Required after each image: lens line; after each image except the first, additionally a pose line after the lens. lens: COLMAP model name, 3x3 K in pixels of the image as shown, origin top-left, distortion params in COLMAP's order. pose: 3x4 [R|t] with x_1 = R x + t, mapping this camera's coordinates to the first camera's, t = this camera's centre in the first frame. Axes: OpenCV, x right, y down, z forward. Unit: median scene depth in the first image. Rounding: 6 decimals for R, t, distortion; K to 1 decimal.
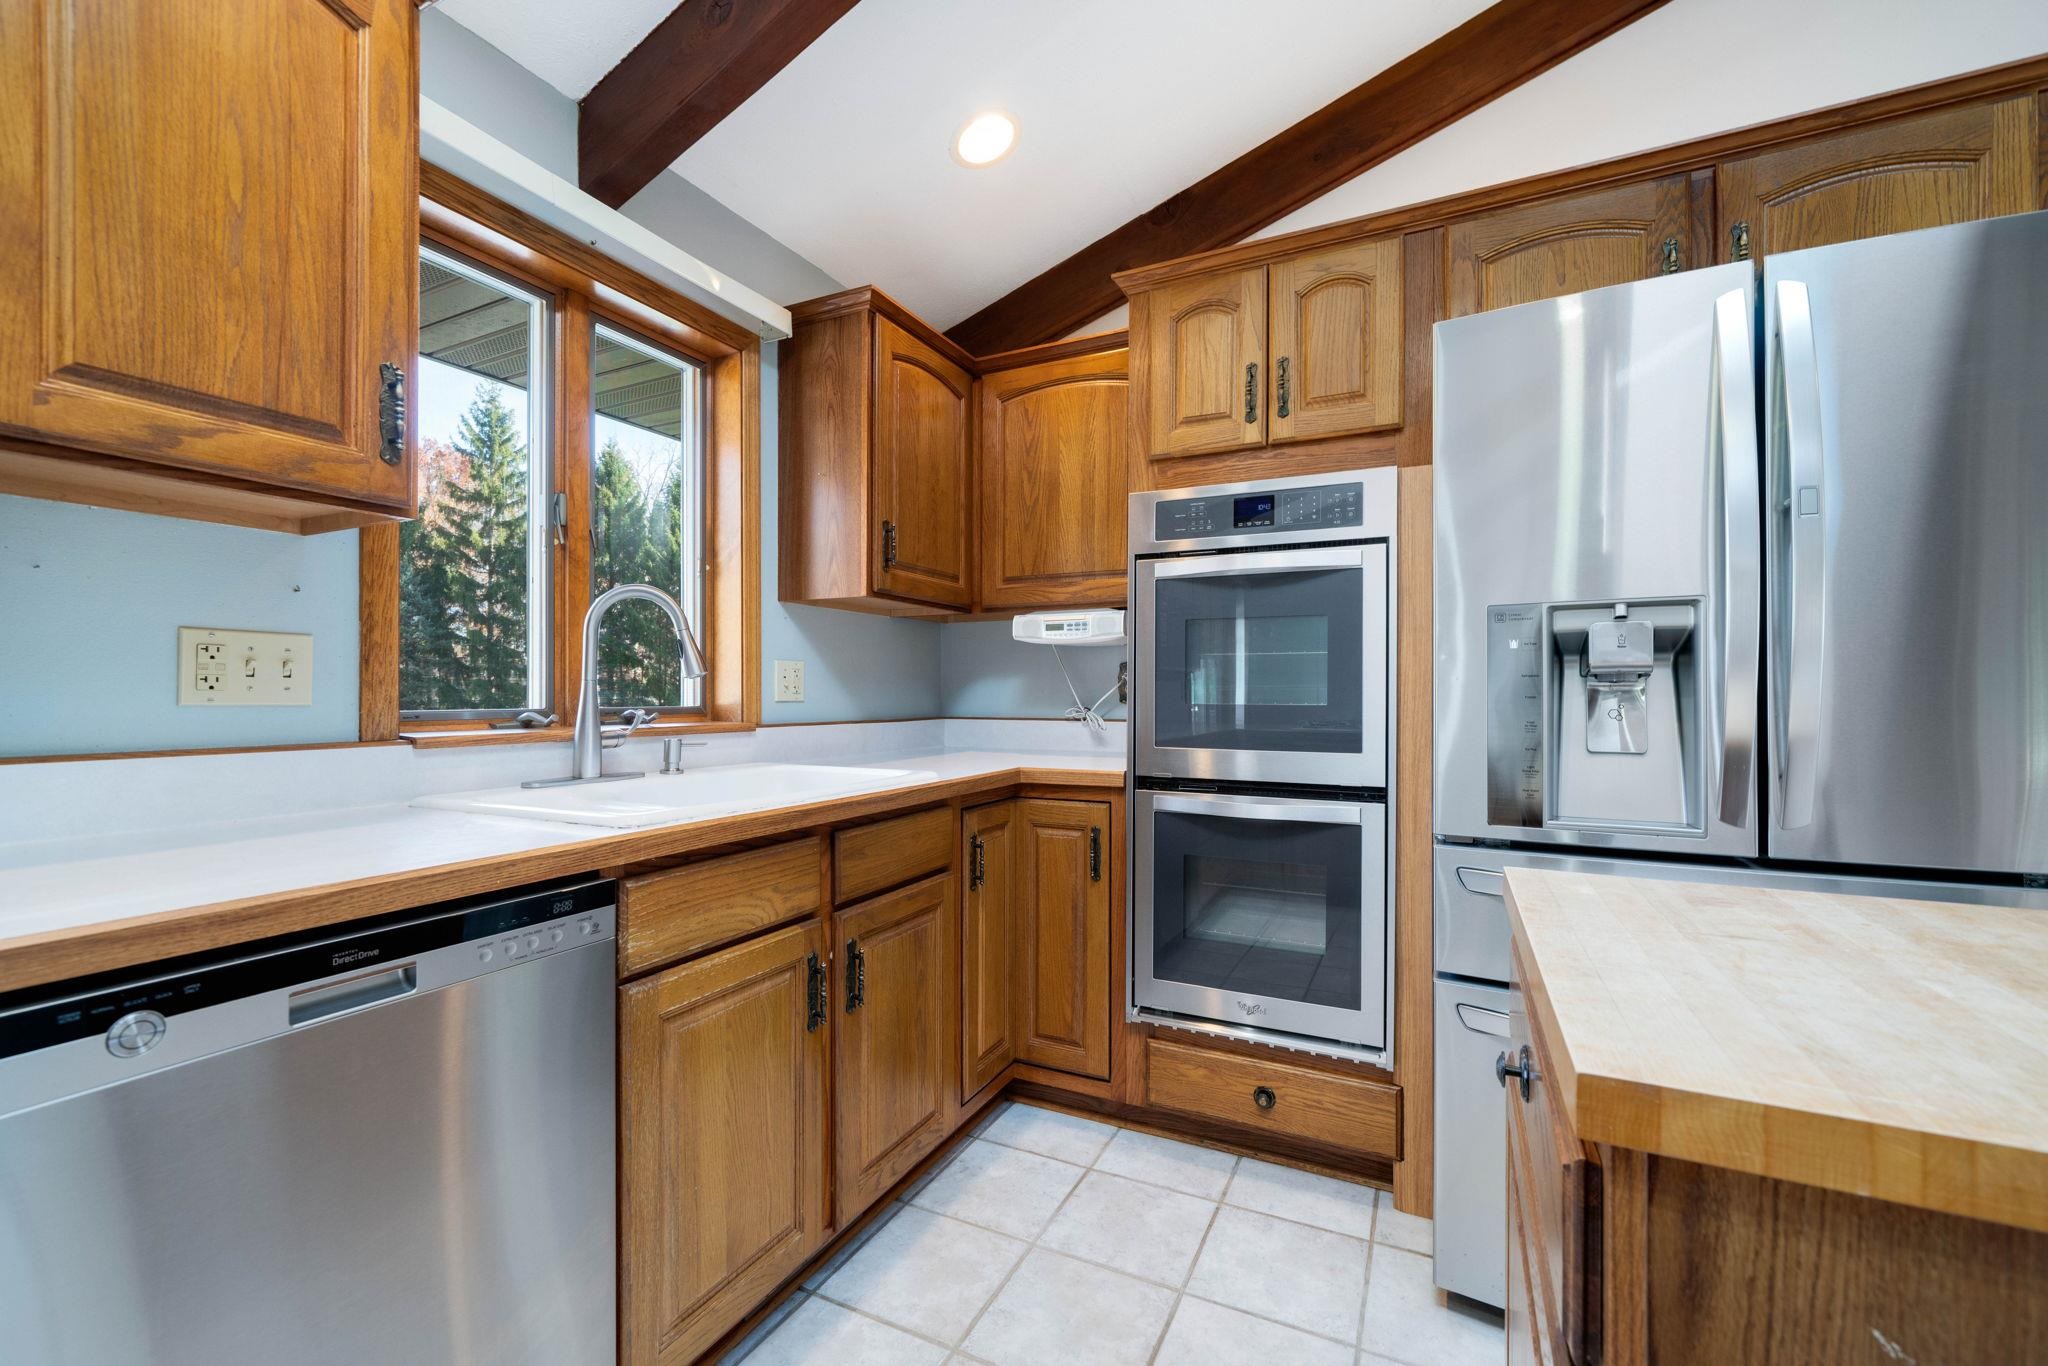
lens RADIAL K [[834.9, 0, 1015.1], [0, 834.9, 695.8], [0, 0, 1]] dist [-0.000543, 0.000220]
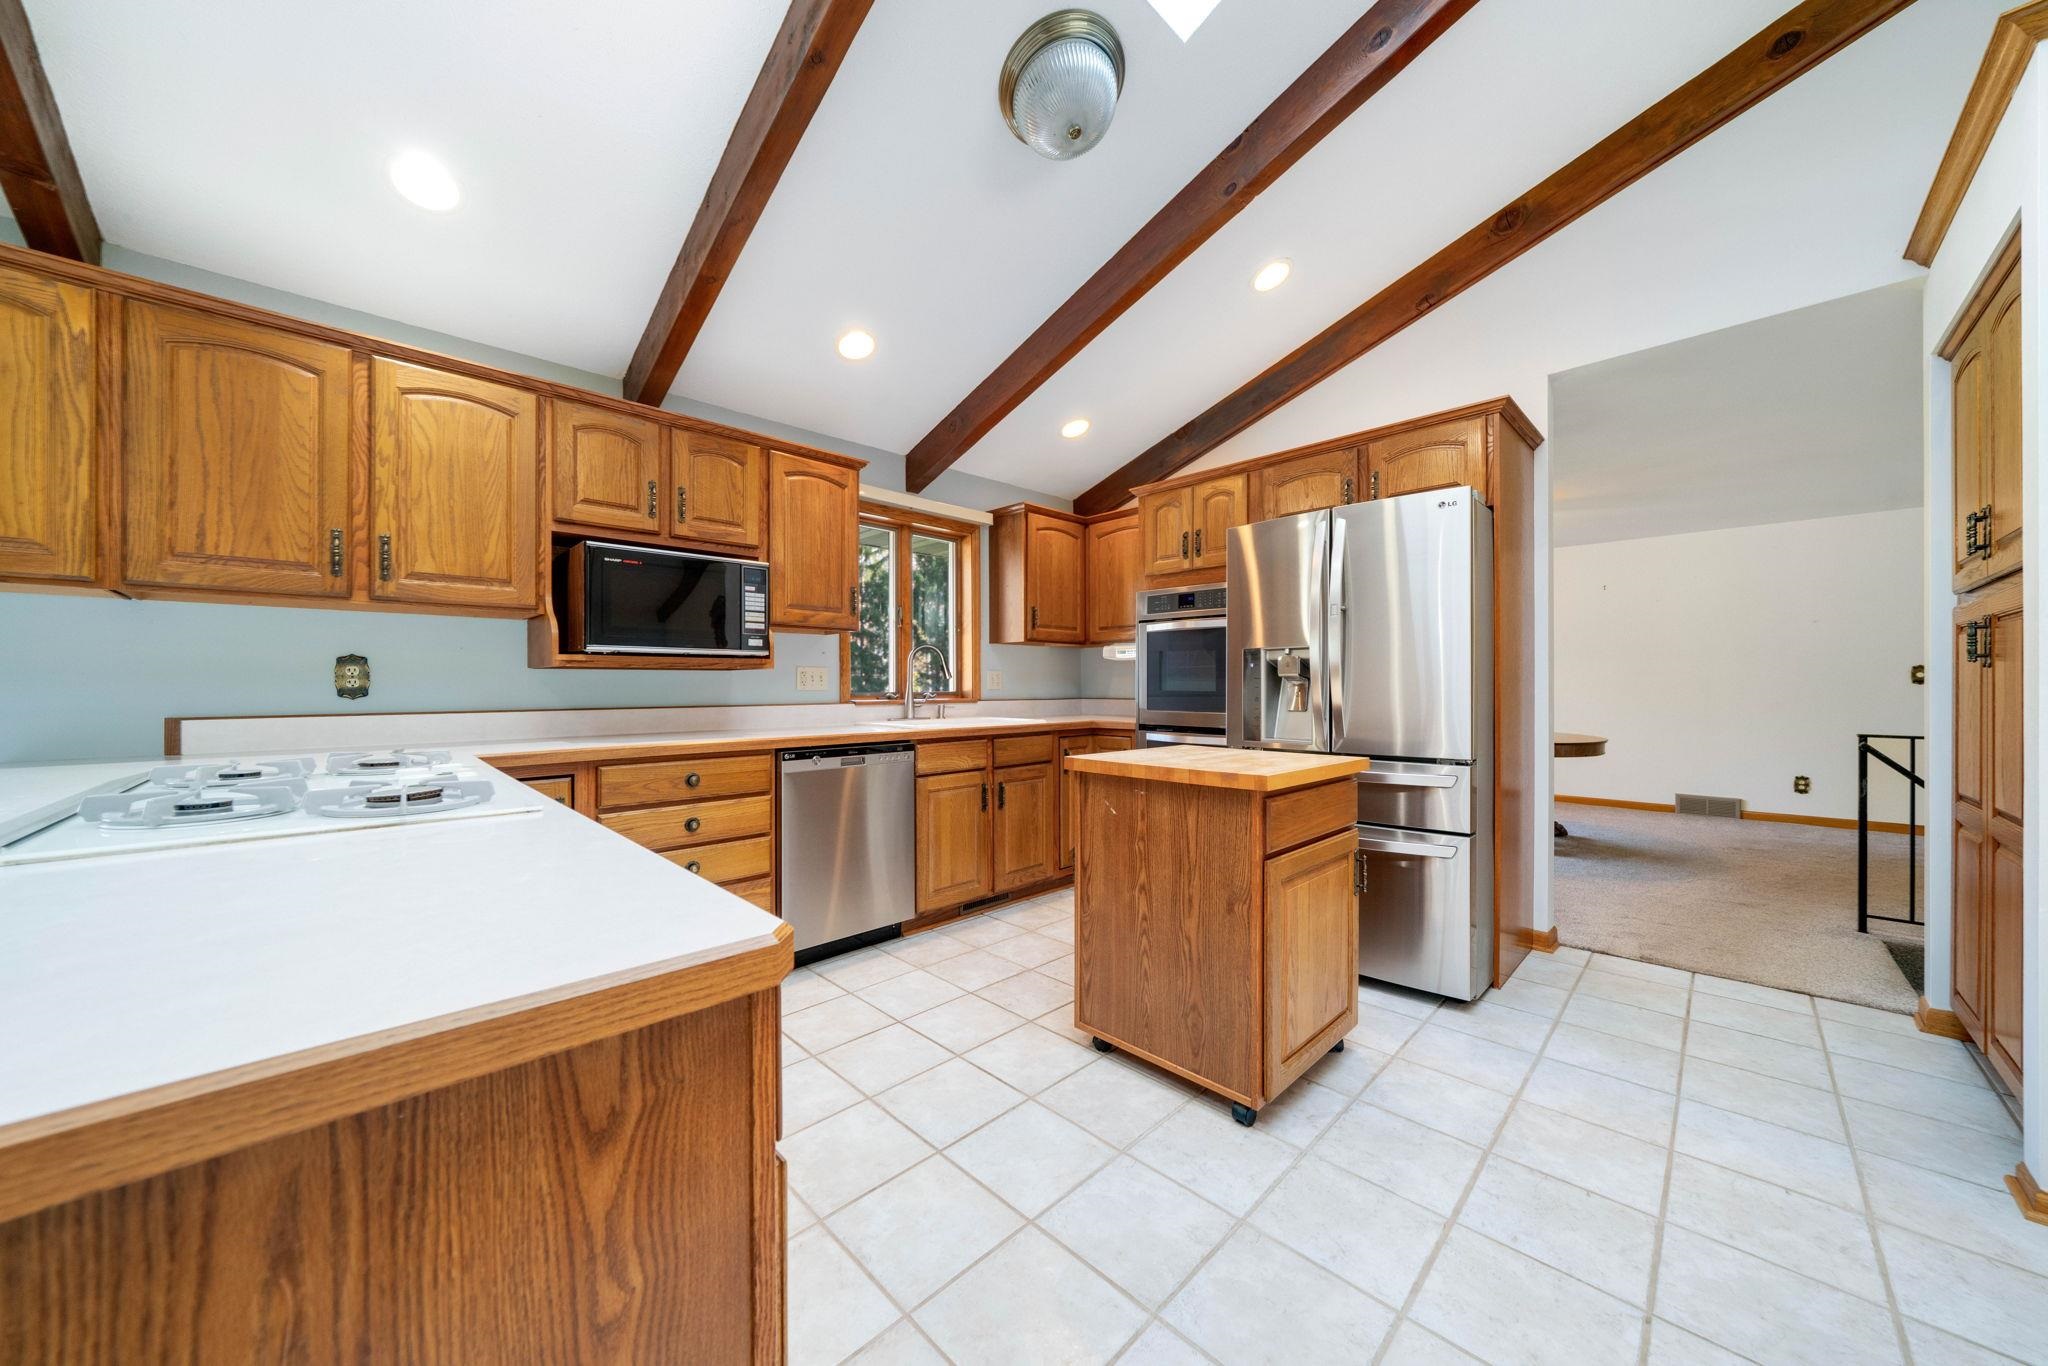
lens RADIAL K [[694.5, 0, 1022.6], [0, 694.5, 686.8], [0, 0, 1]] dist [-0.009399, -0.000088]
pose [[0.945294, -0.002016, -0.326214, 0.456277], [0.002424, 0.999997, 0.000847, -0.001180], [0.326211, -0.001591, 0.945296, -0.805799]]
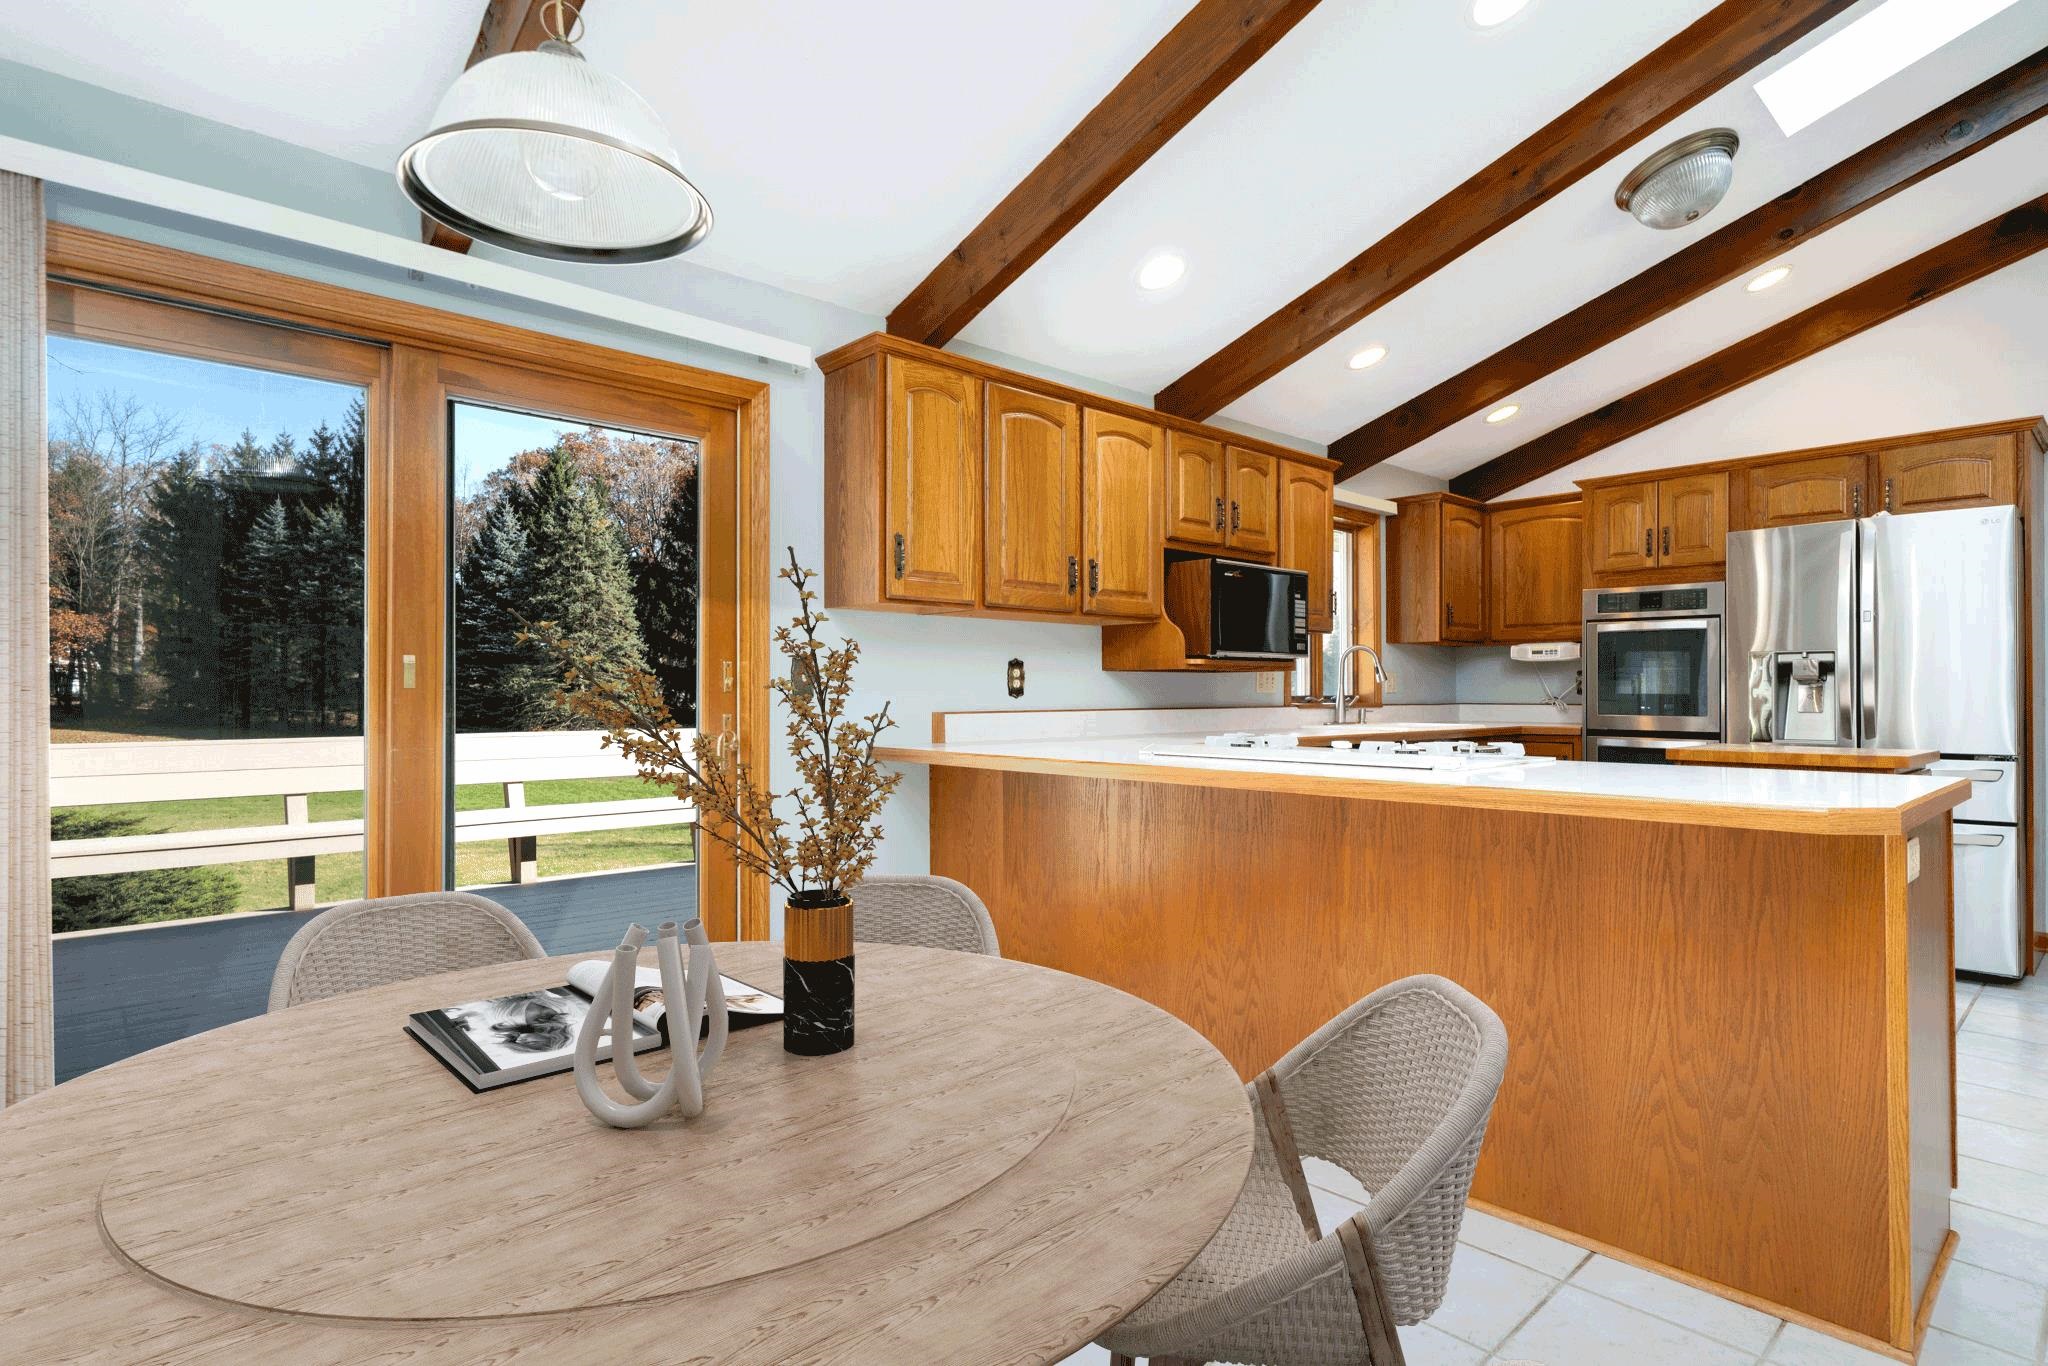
lens RADIAL K [[1054.0, 0, 1011.4], [0, 1054.0, 685.8], [0, 0, 1]] dist [0.004041, 0.001227]
pose [[0.935471, -0.004270, -0.353378, -0.267329], [0.001524, 0.999966, -0.008049, 0.010338], [0.353401, 0.006991, 0.935446, -1.961490]]
